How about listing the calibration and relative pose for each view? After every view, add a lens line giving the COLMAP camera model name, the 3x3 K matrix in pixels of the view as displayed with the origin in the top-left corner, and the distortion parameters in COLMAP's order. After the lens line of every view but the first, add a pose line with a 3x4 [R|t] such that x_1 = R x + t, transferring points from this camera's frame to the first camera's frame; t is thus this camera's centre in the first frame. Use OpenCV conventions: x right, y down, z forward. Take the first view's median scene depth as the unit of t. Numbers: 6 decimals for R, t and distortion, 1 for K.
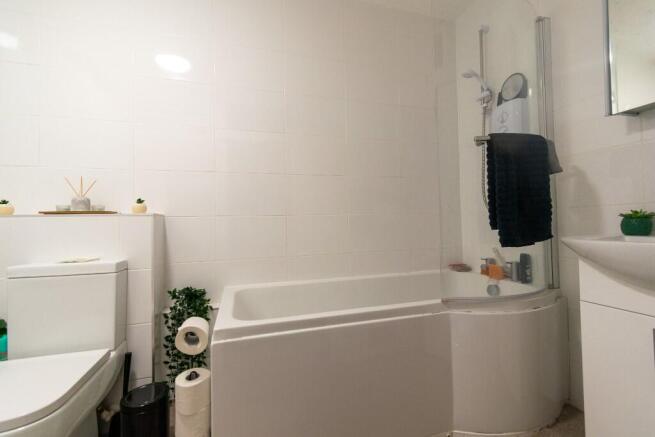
lens RADIAL K [[291.0, 0, 326.2], [0, 291.0, 219.5], [0, 0, 1]] dist [0.003751, 0.000518]
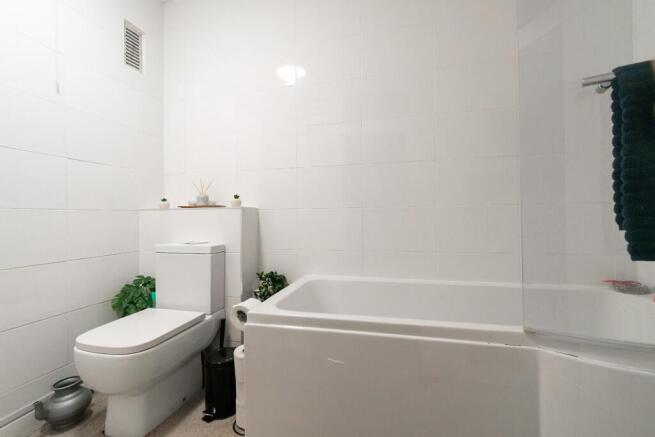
lens RADIAL K [[291.0, 0, 326.8], [0, 291.0, 216.1], [0, 0, 1]] dist [0.003751, 0.000518]
pose [[0.857438, 0.008258, -0.514521, 0.341421], [0.002219, 0.999803, 0.019746, -0.006062], [0.514582, -0.018073, 0.857250, 0.167022]]
